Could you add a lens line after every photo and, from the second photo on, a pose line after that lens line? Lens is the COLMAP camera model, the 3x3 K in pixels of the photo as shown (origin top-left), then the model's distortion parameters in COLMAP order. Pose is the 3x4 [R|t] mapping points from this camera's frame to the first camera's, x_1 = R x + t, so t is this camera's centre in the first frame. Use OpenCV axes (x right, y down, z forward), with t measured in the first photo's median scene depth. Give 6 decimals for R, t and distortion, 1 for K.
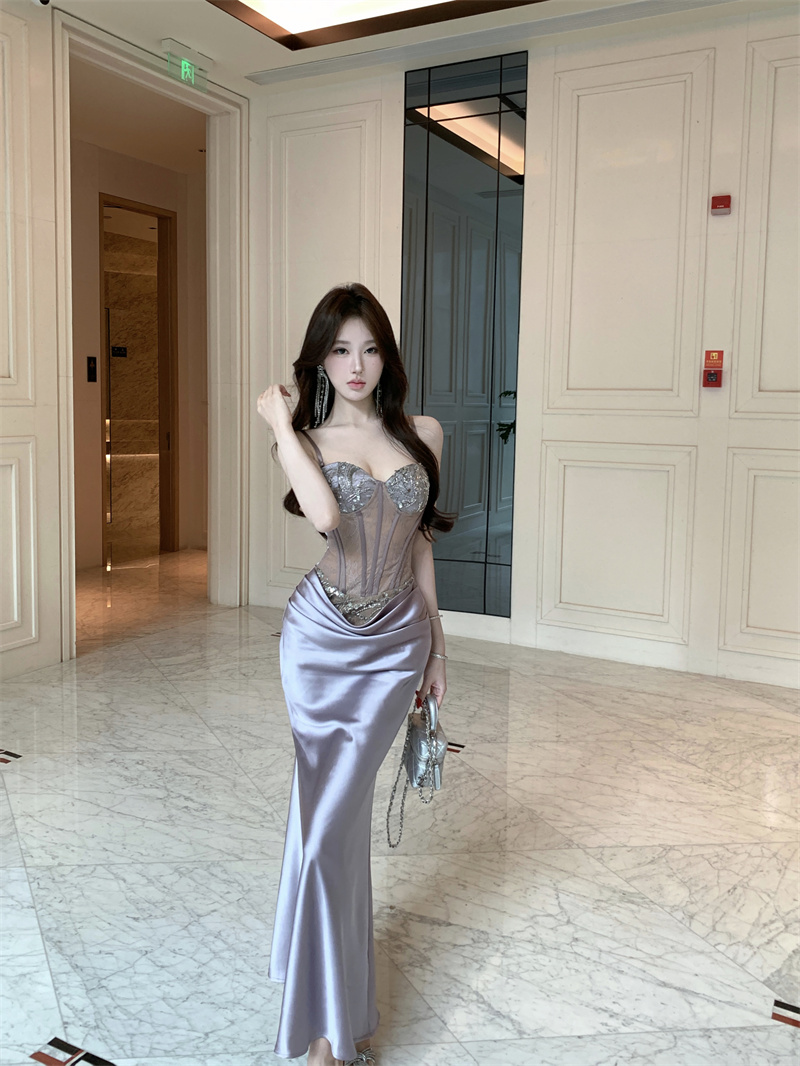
lens RADIAL K [[909.0, 0, 407.8], [0, 909.0, 530.9], [0, 0, 1]] dist [0.072740, 0.008744]
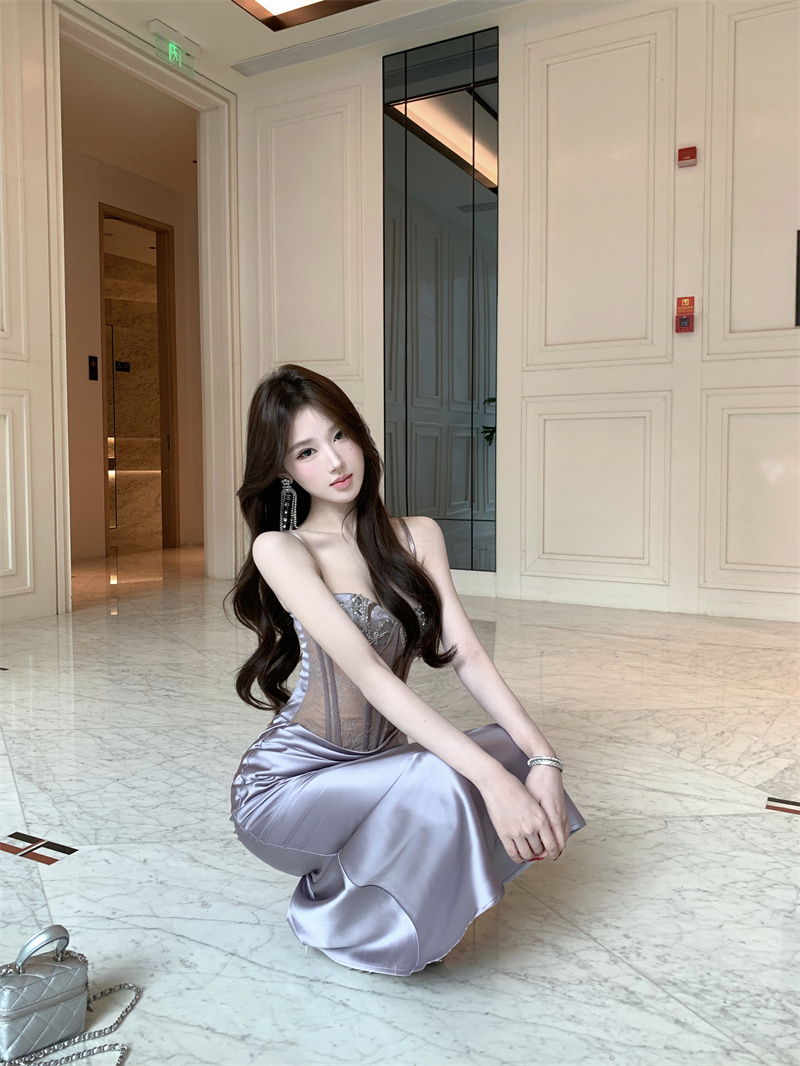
lens RADIAL K [[856.5, 0, 401.9], [0, 856.5, 531.8], [0, 0, 1]] dist [0.051773, 0.022743]
pose [[0.999770, -0.021438, 0.000800, 0.007731], [0.021453, 0.999069, -0.037425, 0.096021], [0.000003, 0.037433, 0.999299, 0.036062]]
